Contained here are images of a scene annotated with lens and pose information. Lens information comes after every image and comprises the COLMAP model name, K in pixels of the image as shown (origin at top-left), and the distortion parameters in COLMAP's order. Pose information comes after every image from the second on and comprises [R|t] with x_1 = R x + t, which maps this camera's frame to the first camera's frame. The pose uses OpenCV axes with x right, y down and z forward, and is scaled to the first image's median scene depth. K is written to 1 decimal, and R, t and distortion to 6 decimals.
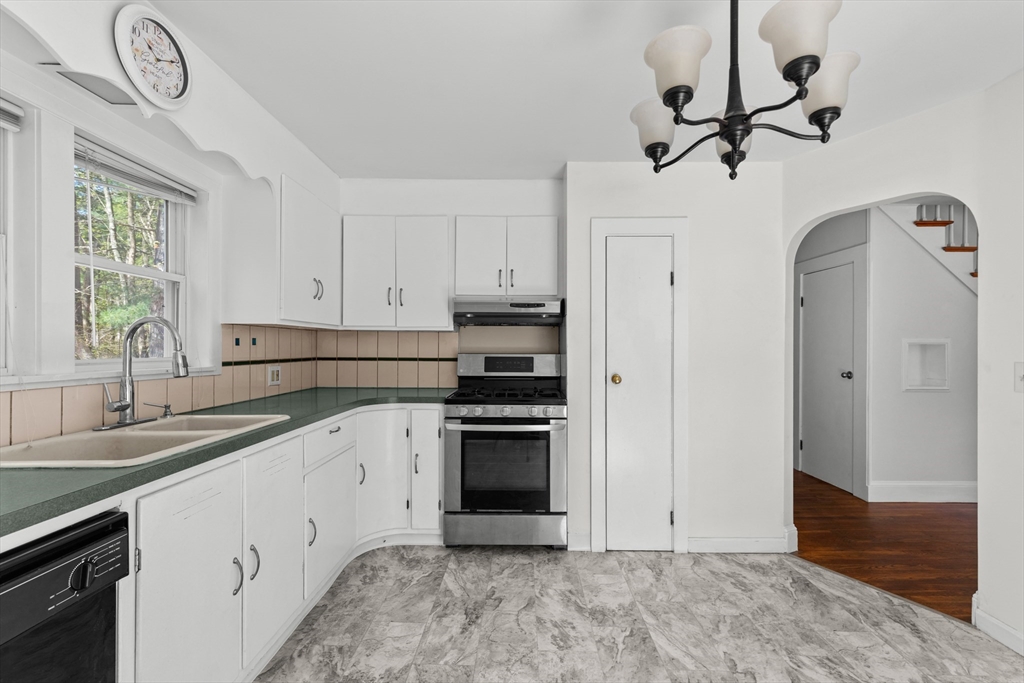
lens RADIAL K [[465.0, 0, 519.5], [0, 465.0, 347.7], [0, 0, 1]] dist [0.011681, -0.003819]
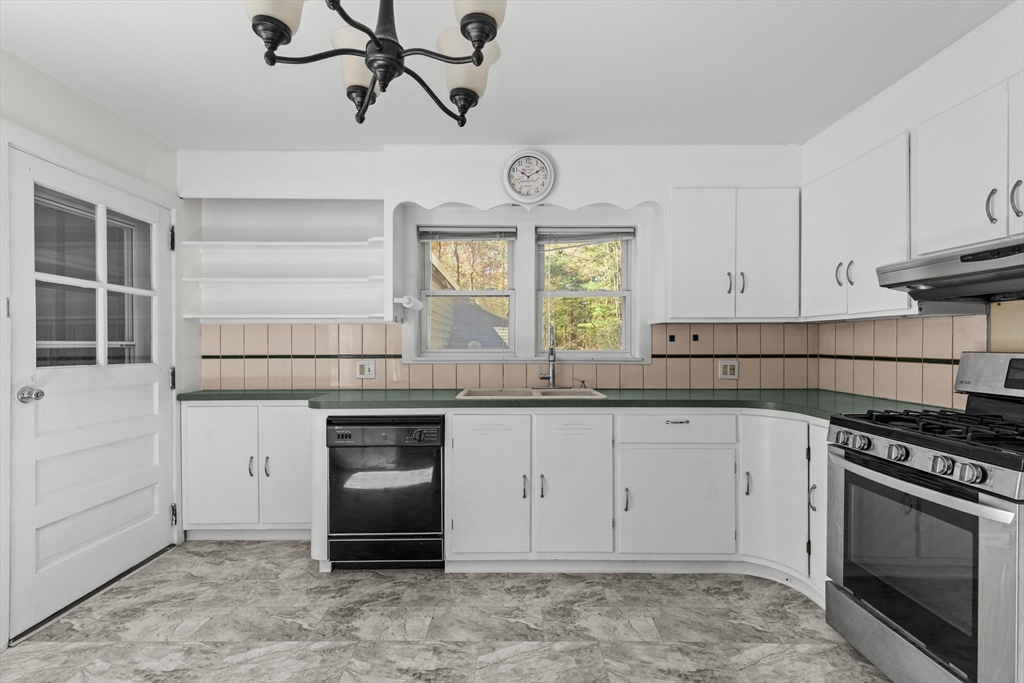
lens RADIAL K [[465.0, 0, 512.9], [0, 465.0, 348.9], [0, 0, 1]] dist [0.011681, -0.003819]
pose [[0.008623, 0.007517, -0.999935, 0.593477], [0.000648, 0.999971, 0.007523, 0.005055], [0.999963, -0.000712, 0.008618, 0.578460]]
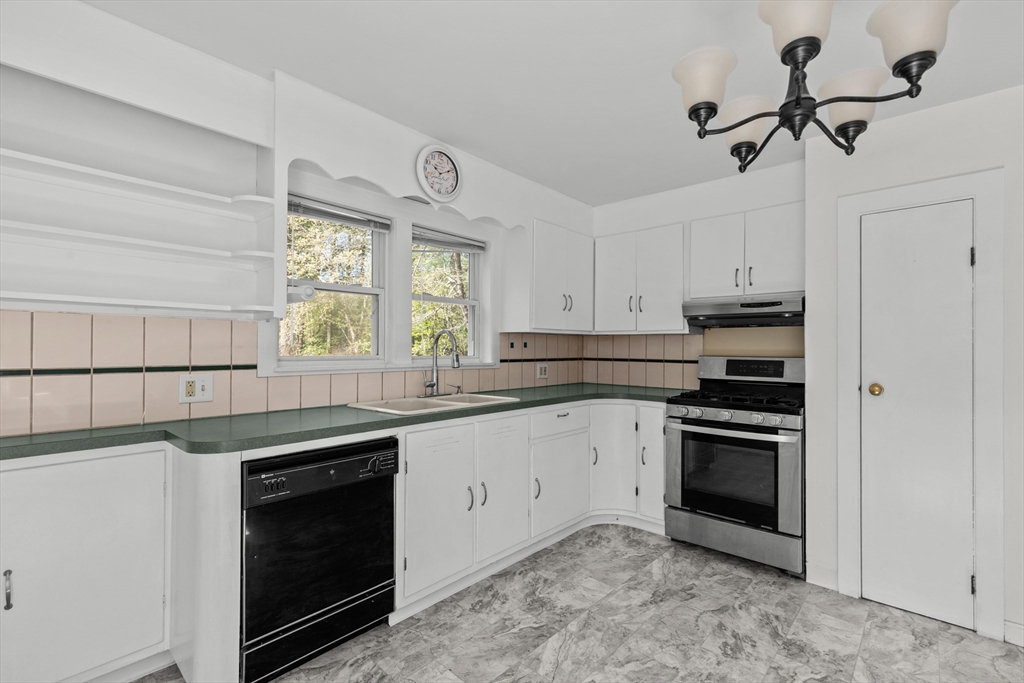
lens RADIAL K [[465.0, 0, 514.2], [0, 465.0, 347.4], [0, 0, 1]] dist [0.011681, -0.003819]
pose [[0.750497, -0.000239, -0.660873, 0.311647], [-0.003649, 0.999983, -0.004506, 0.000136], [0.660863, 0.005793, 0.750484, -0.030787]]
